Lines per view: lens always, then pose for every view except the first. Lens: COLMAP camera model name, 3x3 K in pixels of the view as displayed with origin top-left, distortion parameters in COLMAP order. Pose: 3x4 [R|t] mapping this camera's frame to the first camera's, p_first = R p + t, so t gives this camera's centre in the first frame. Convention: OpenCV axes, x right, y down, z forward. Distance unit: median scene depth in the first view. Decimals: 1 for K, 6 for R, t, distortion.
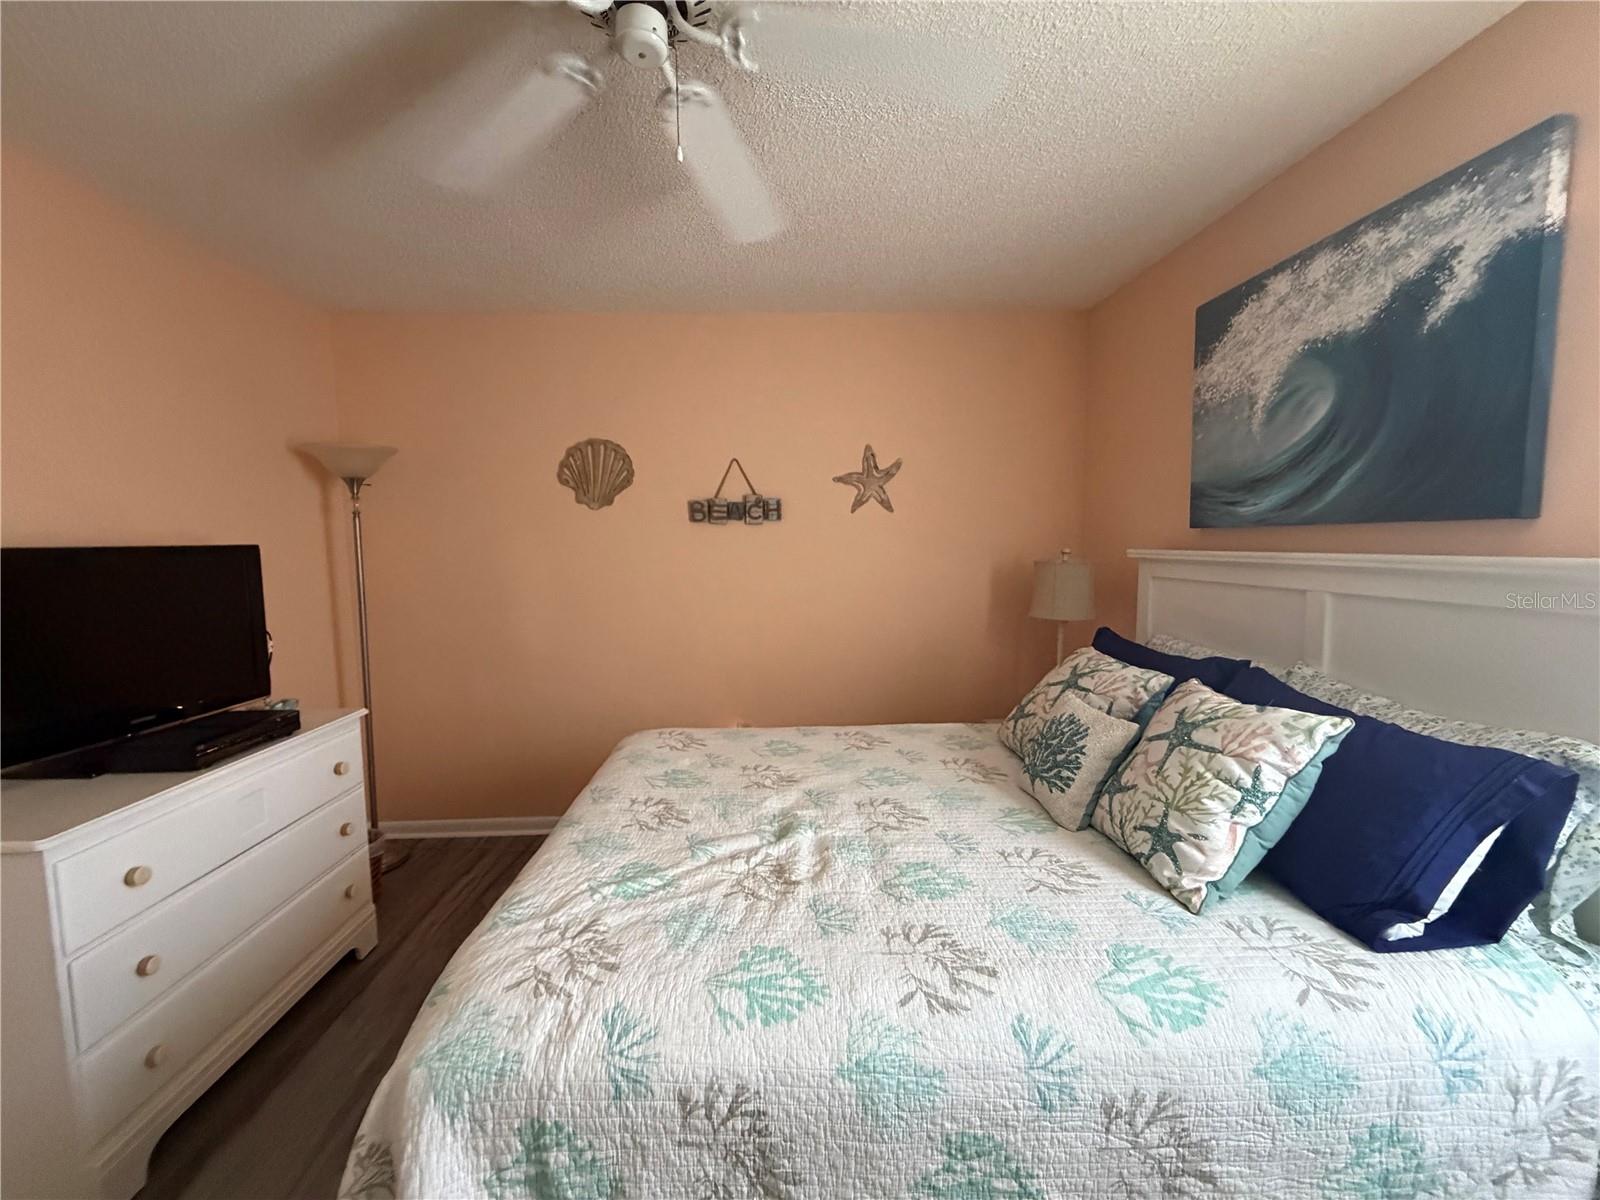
lens RADIAL K [[636.9, 0, 793.6], [0, 636.9, 601.3], [0, 0, 1]] dist [-0.000441, 0.000063]
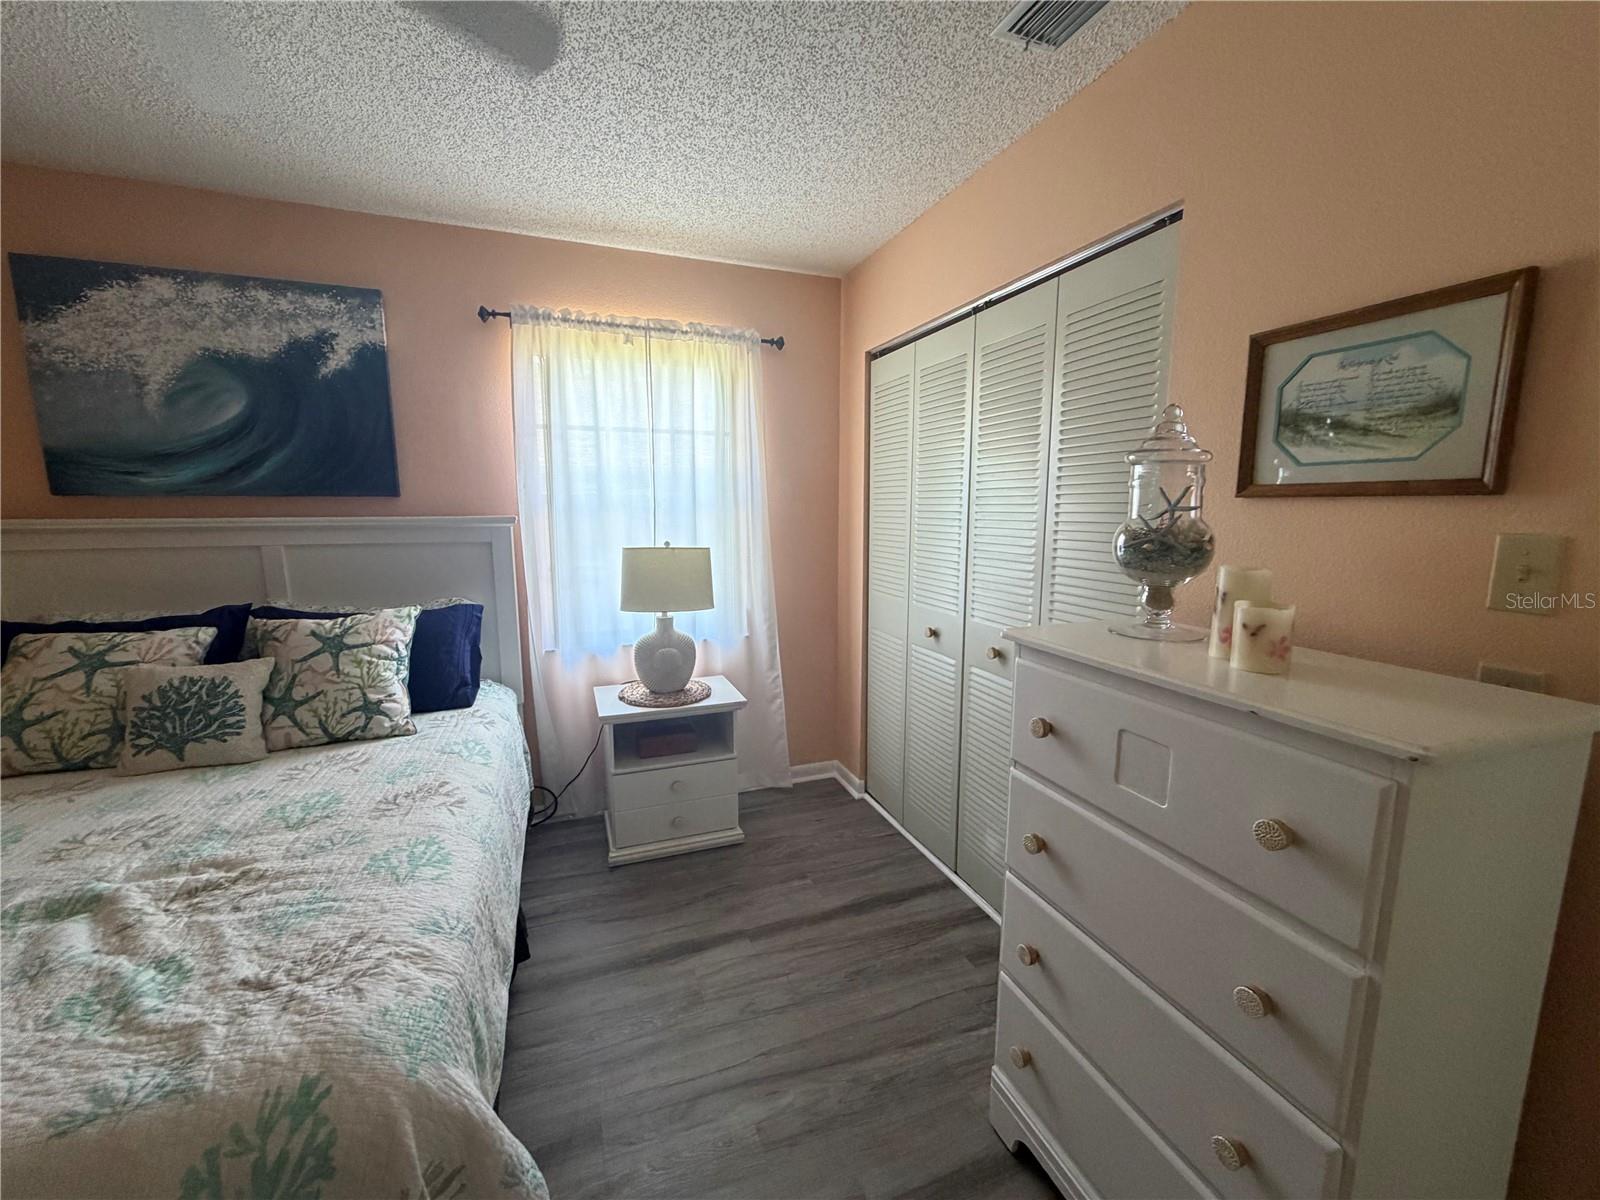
lens RADIAL K [[636.9, 0, 793.7], [0, 636.9, 600.0], [0, 0, 1]] dist [-0.000441, 0.000063]
pose [[-0.312135, -0.126968, 0.941515, -0.959960], [0.094044, 0.982032, 0.163609, -0.022242], [-0.945372, 0.139612, -0.294586, 0.414370]]
